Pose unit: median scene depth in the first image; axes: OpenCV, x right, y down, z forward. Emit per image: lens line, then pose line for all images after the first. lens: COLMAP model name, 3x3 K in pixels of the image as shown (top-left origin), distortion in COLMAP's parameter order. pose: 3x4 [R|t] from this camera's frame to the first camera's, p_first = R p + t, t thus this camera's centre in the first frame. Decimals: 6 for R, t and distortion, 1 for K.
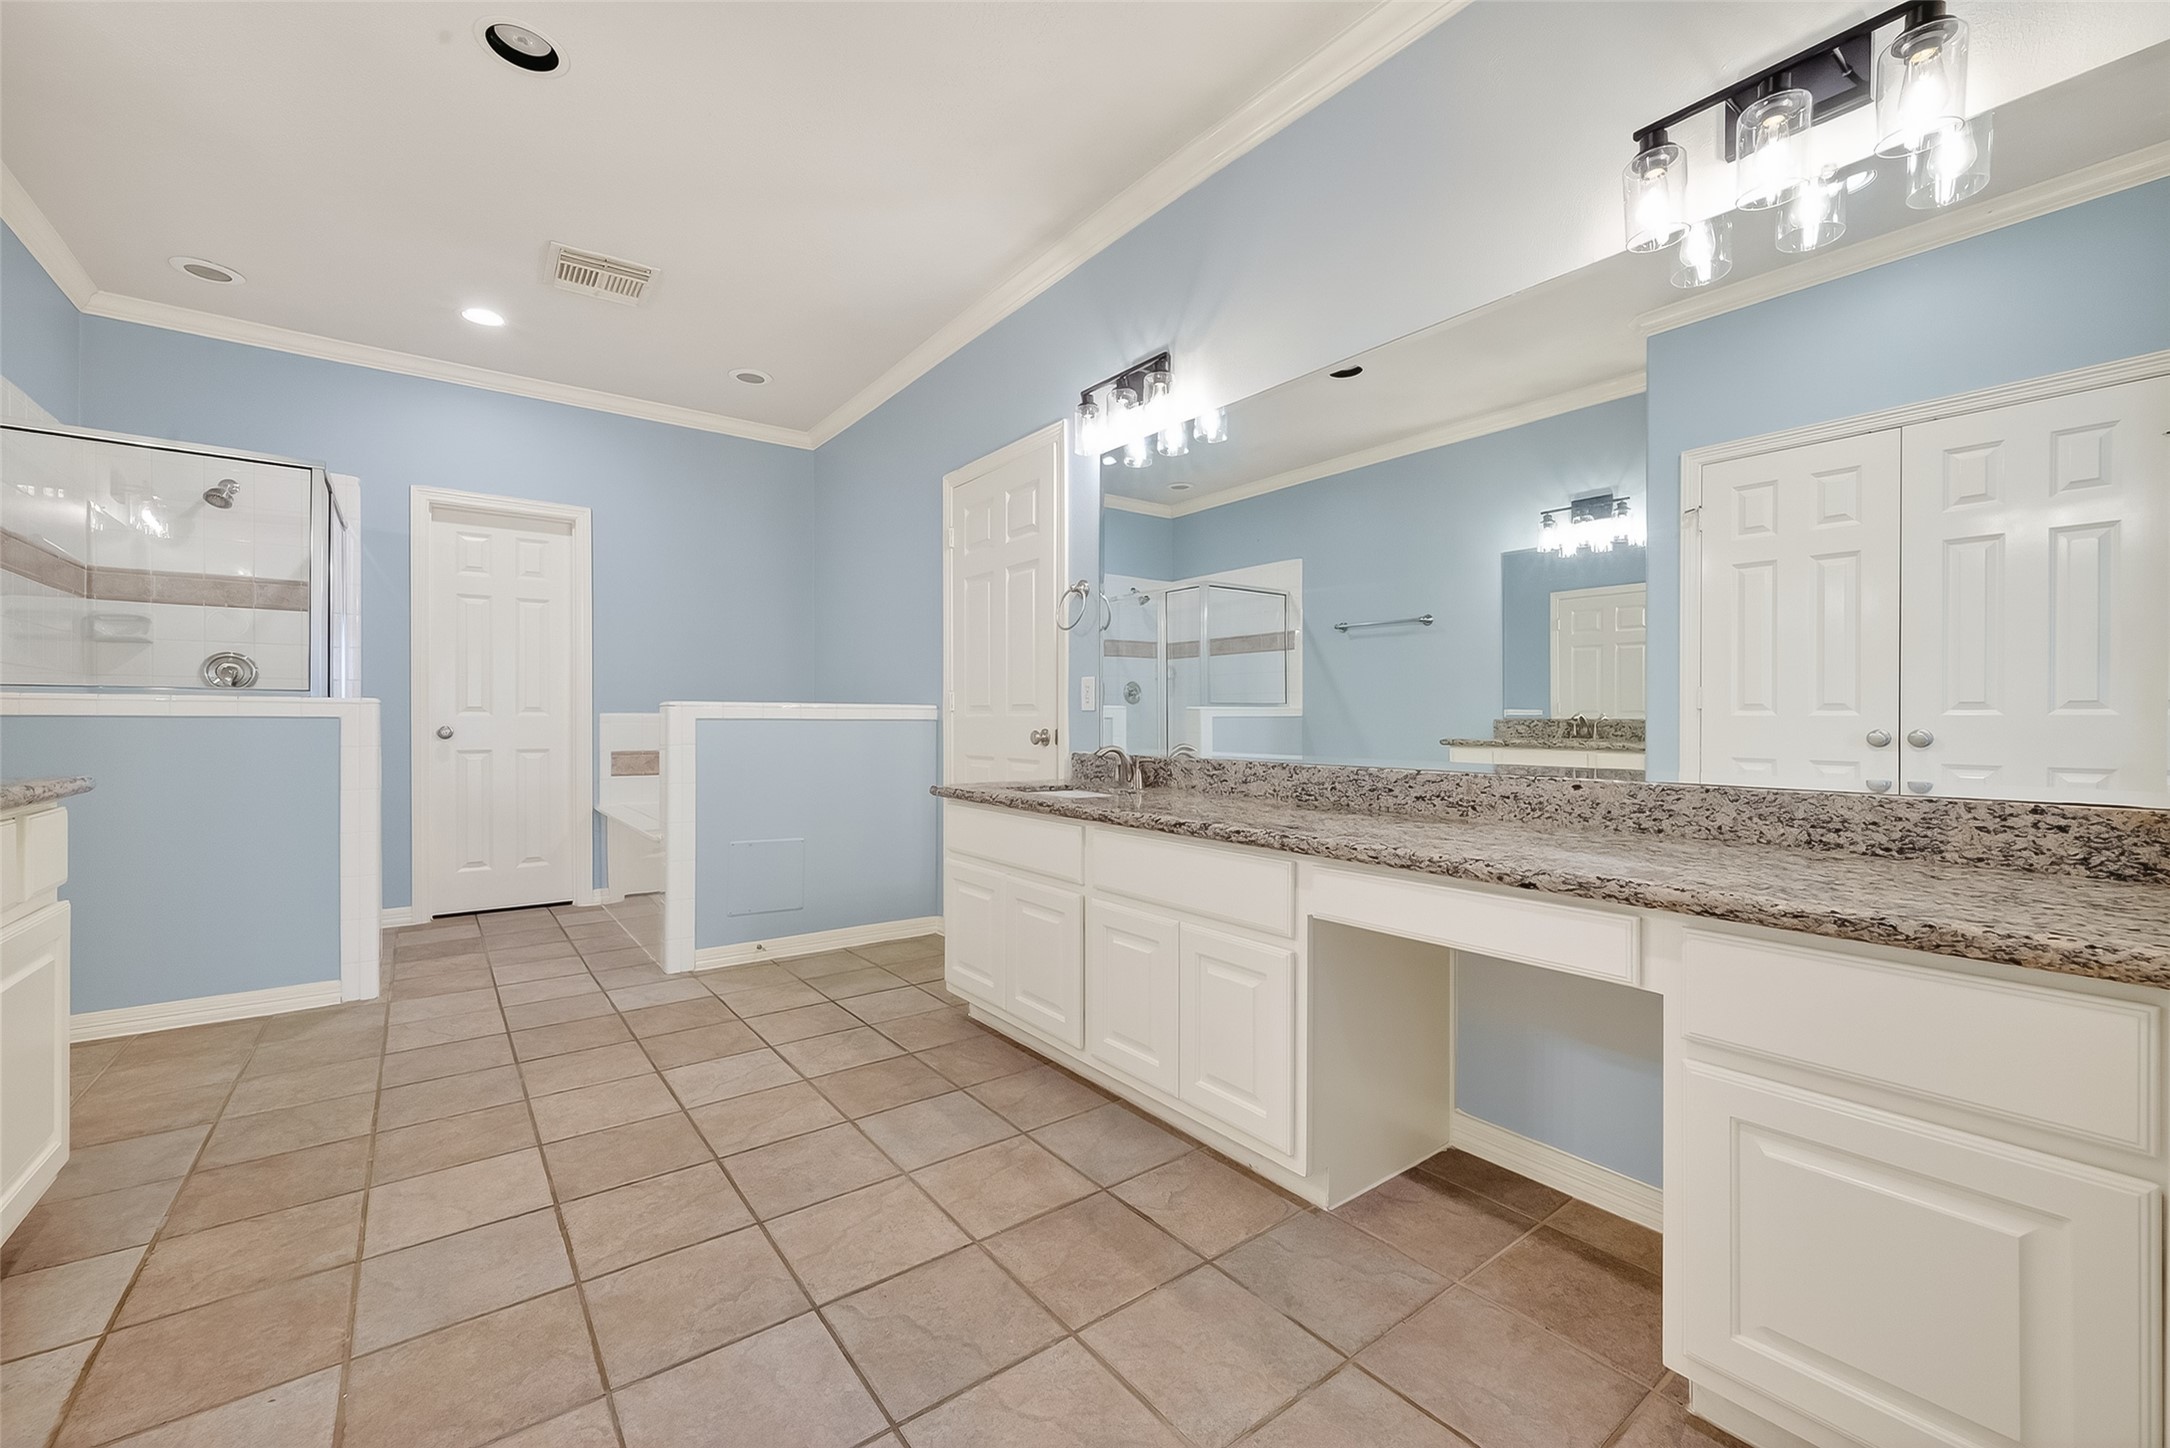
lens RADIAL K [[883.1, 0, 1129.8], [0, 883.1, 718.2], [0, 0, 1]] dist [-0.001295, -0.000106]
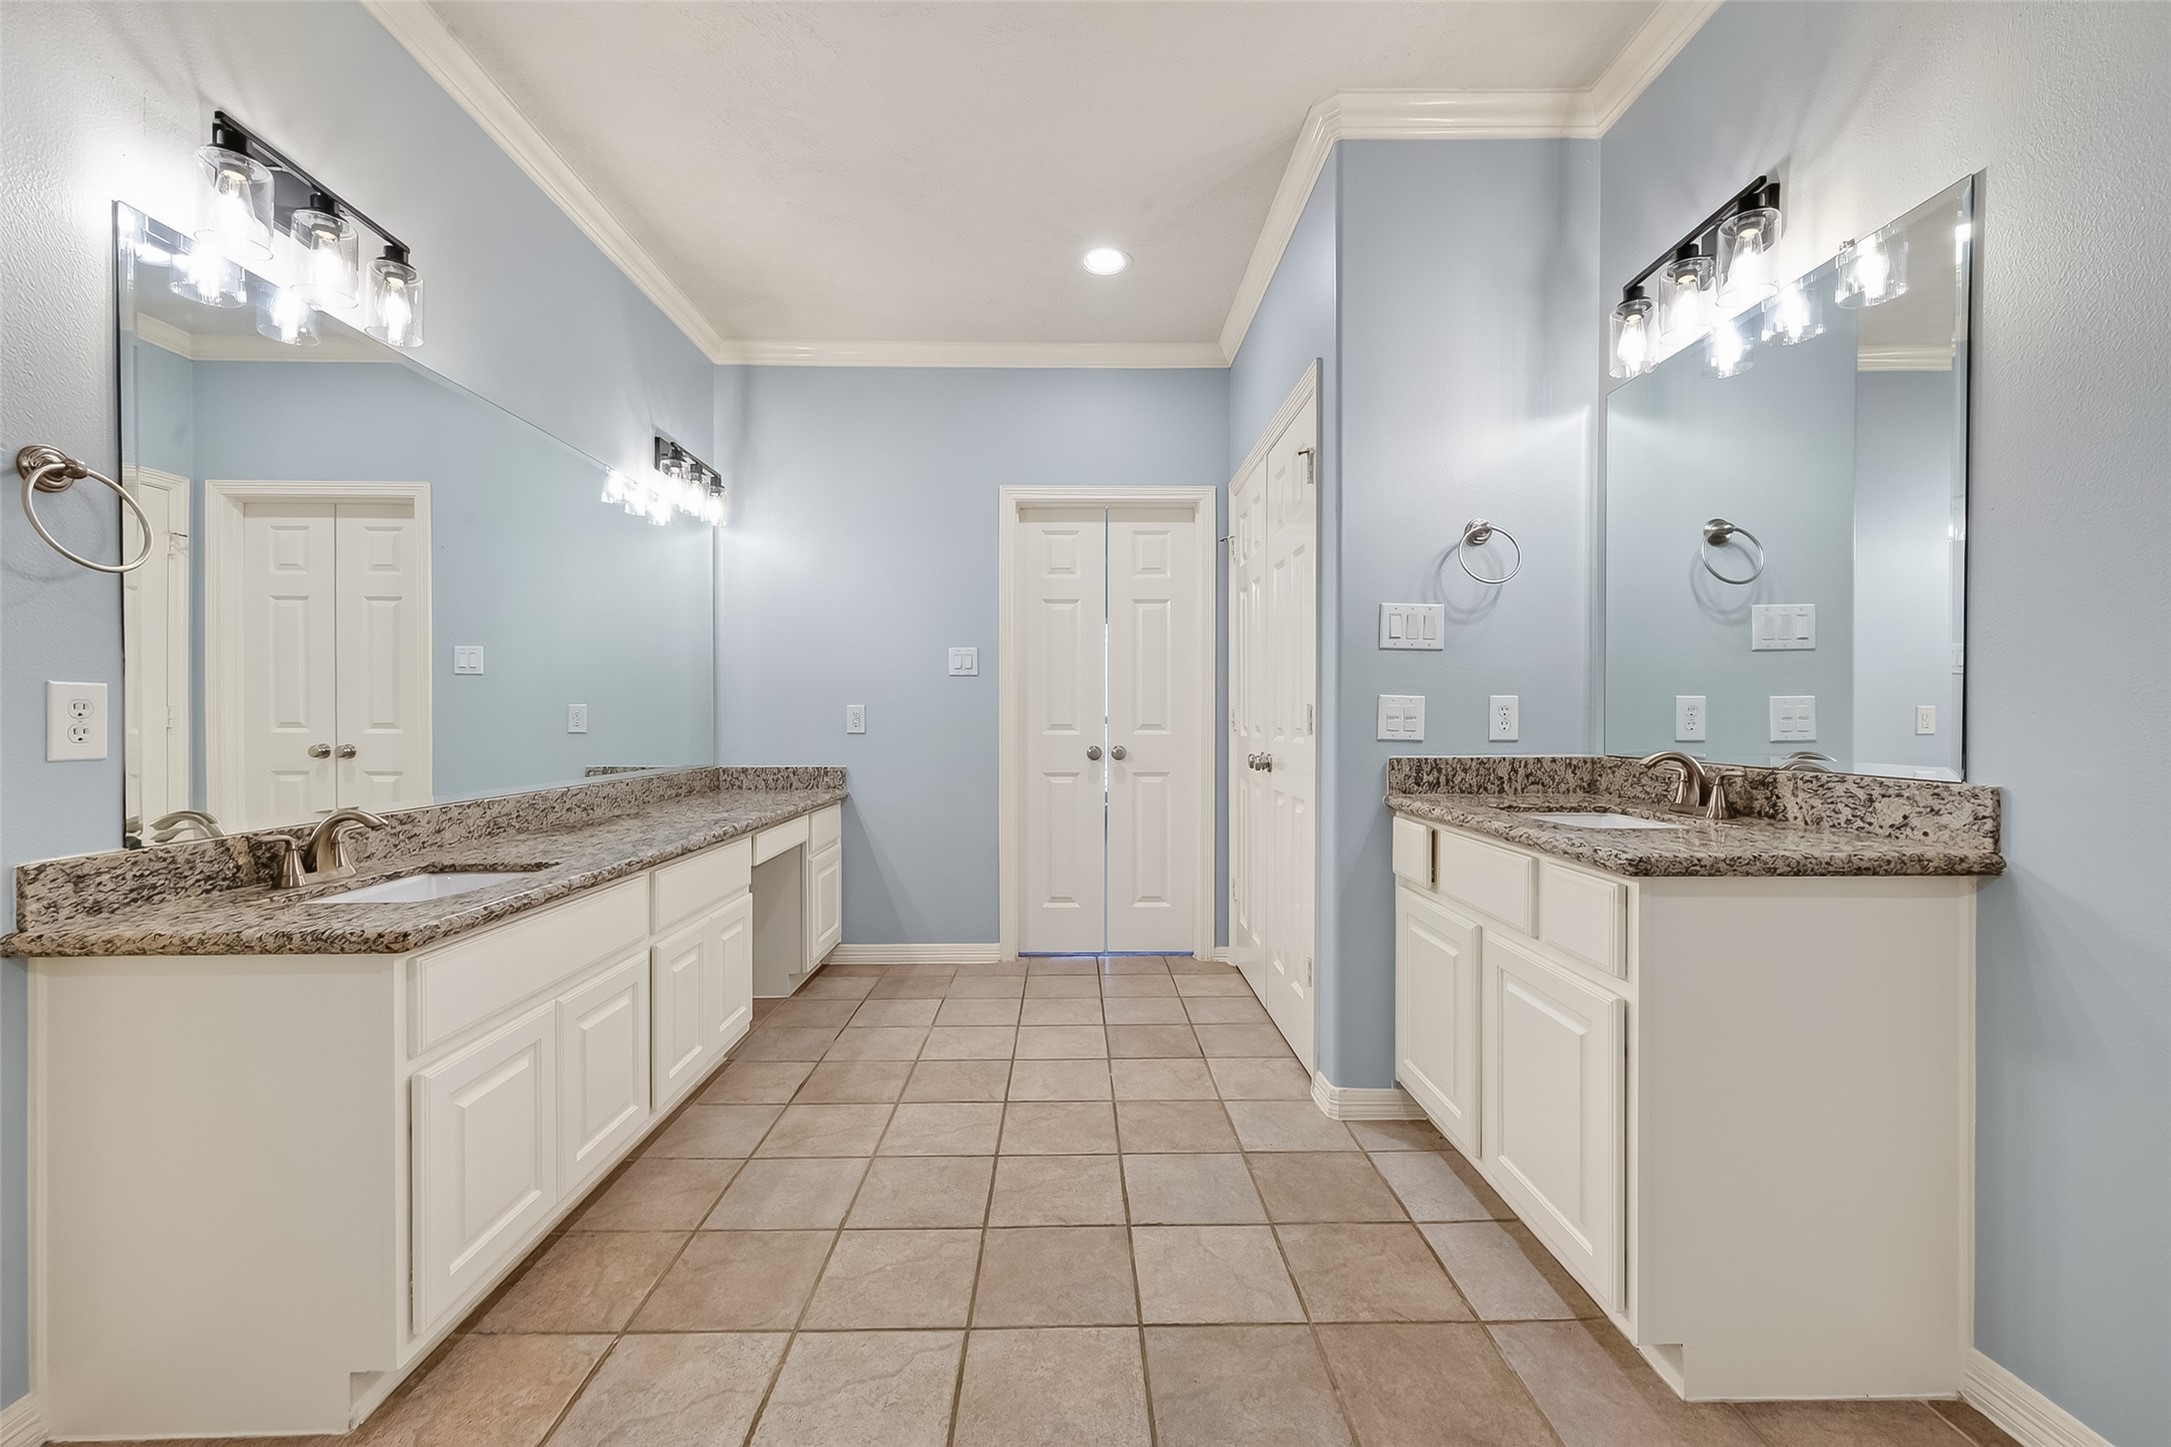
lens RADIAL K [[883.5, 0, 1084.4], [0, 883.5, 724.6], [0, 0, 1]] dist [-0.001295, -0.000106]
pose [[-0.788956, -0.004960, 0.614429, -1.127308], [0.001286, 0.999952, 0.009723, -0.046759], [-0.614448, 0.008461, -0.788912, 1.672972]]
